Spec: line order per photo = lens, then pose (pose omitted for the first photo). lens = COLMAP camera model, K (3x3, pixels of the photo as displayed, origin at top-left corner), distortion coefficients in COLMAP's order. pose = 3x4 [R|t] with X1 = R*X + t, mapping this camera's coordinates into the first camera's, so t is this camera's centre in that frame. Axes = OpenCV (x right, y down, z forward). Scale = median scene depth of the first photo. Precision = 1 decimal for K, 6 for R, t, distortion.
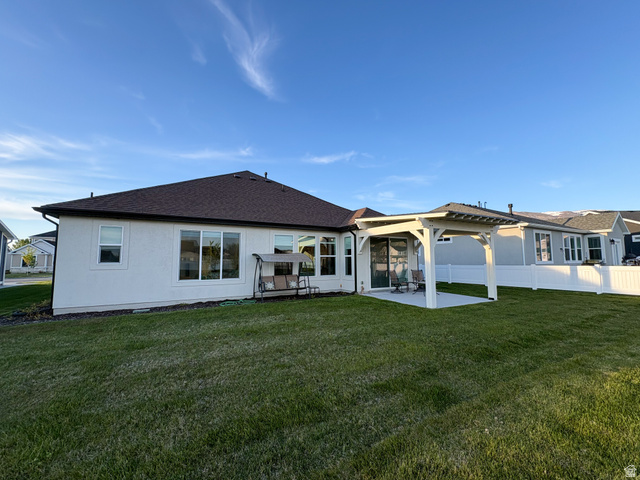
lens RADIAL K [[254.9, 0, 318.7], [0, 254.9, 238.9], [0, 0, 1]] dist [0.001394, -0.000319]
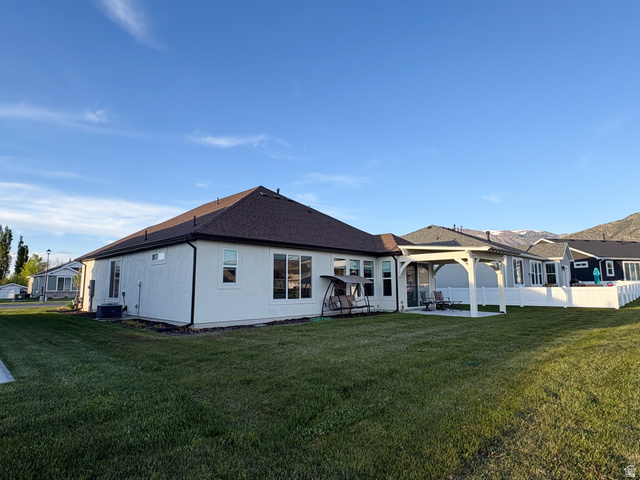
lens RADIAL K [[370.0, 0, 296.1], [0, 370.0, 242.1], [0, 0, 1]] dist [0.002429, 0.000520]
pose [[0.964082, 0.033422, 0.263492, -0.686638], [-0.024331, 0.998993, -0.037690, -0.020772], [-0.264486, 0.029925, 0.963925, -0.445630]]
